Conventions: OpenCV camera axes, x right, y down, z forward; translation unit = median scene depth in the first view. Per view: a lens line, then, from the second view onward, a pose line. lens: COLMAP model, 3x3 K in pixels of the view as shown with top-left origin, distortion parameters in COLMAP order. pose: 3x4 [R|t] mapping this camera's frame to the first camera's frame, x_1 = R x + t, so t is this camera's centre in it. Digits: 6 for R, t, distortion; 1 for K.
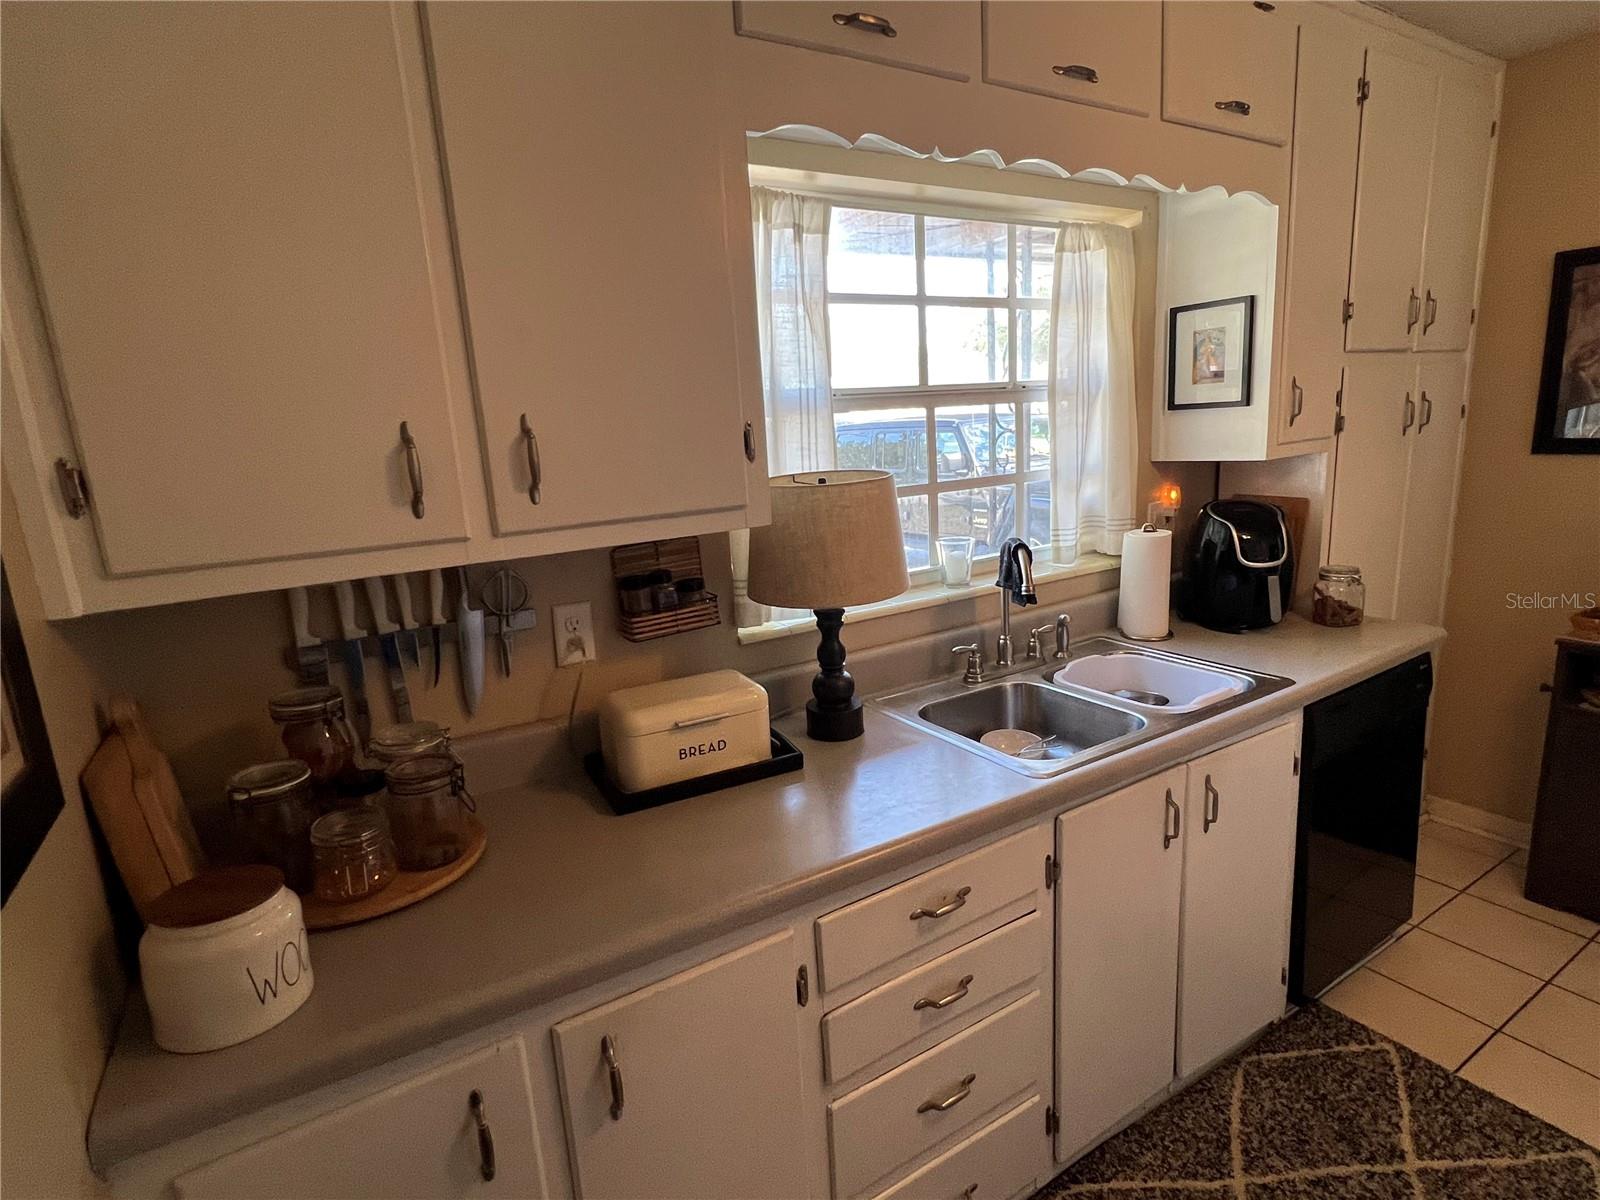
lens RADIAL K [[841.0, 0, 800.5], [0, 841.0, 594.5], [0, 0, 1]] dist [-0.002956, 0.000377]
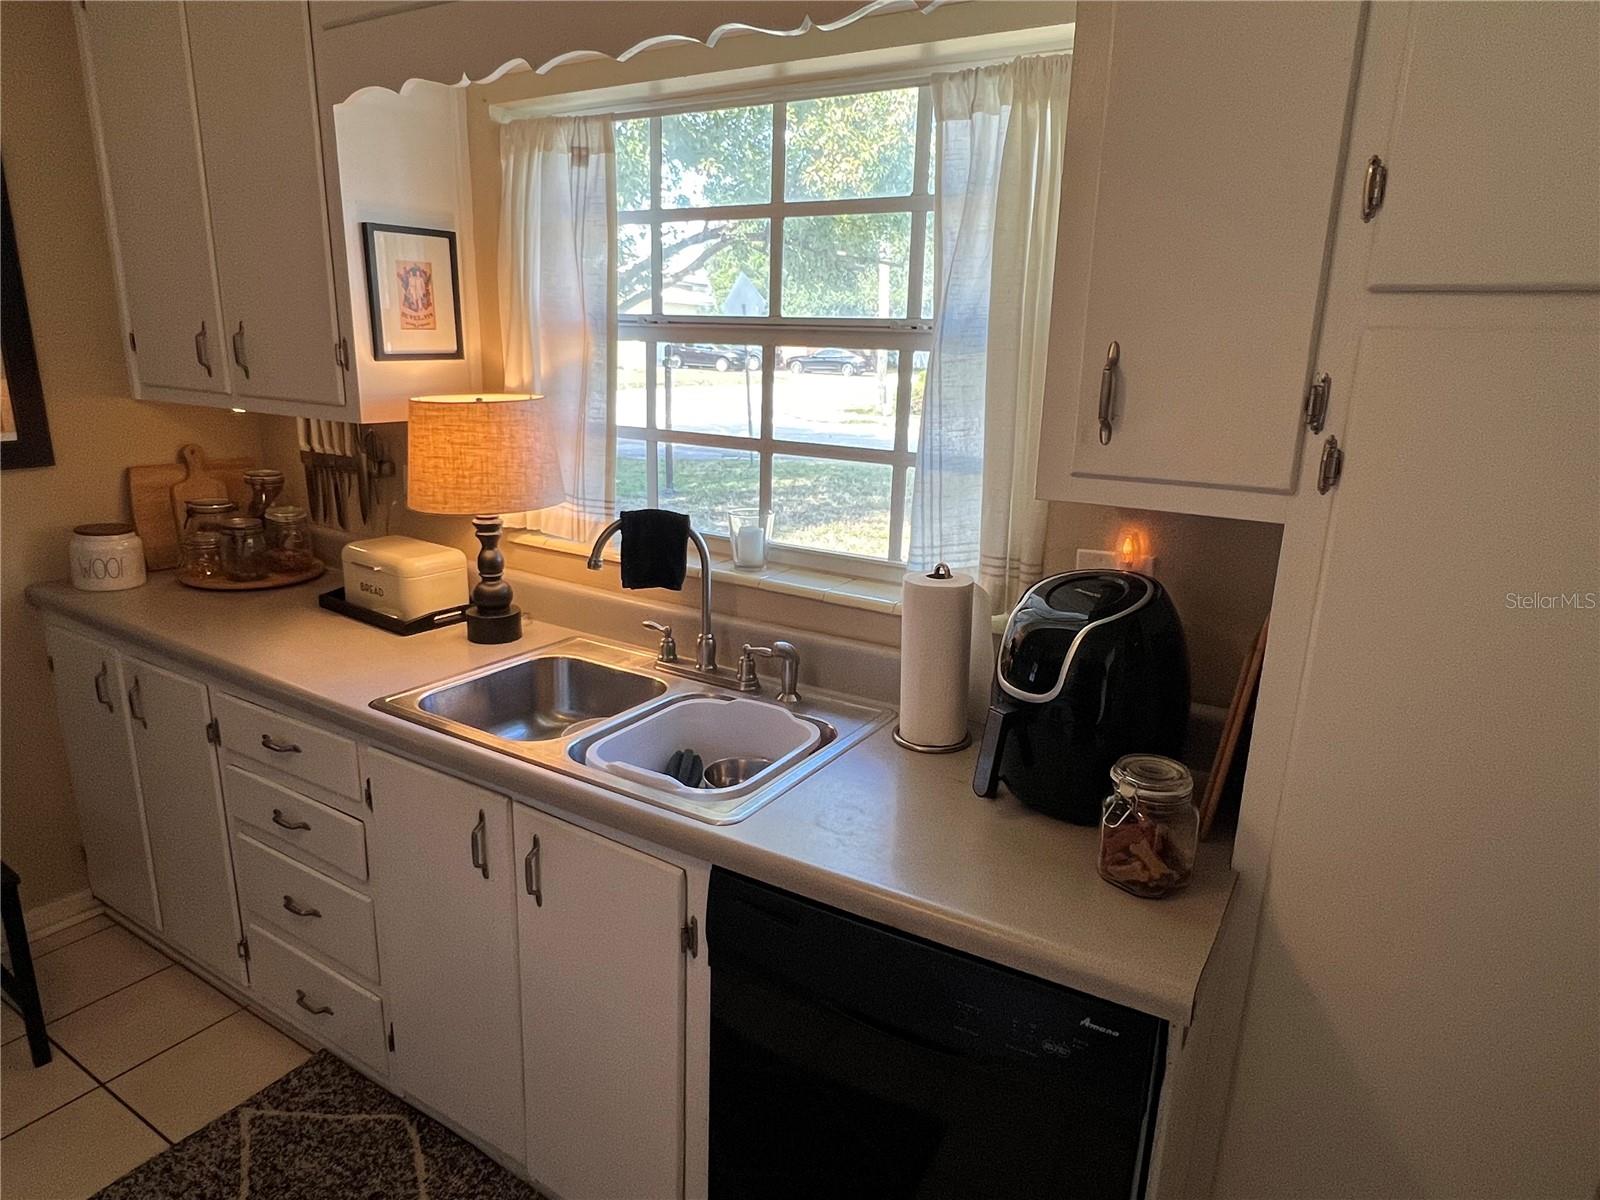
lens RADIAL K [[985.7, 0, 800.2], [0, 985.7, 602.9], [0, 0, 1]] dist [-0.006753, 0.002943]
pose [[0.435620, 0.299279, -0.848921, 1.264242], [-0.235108, 0.948201, 0.213634, -0.238768], [0.868884, 0.106525, 0.483418, 0.720359]]
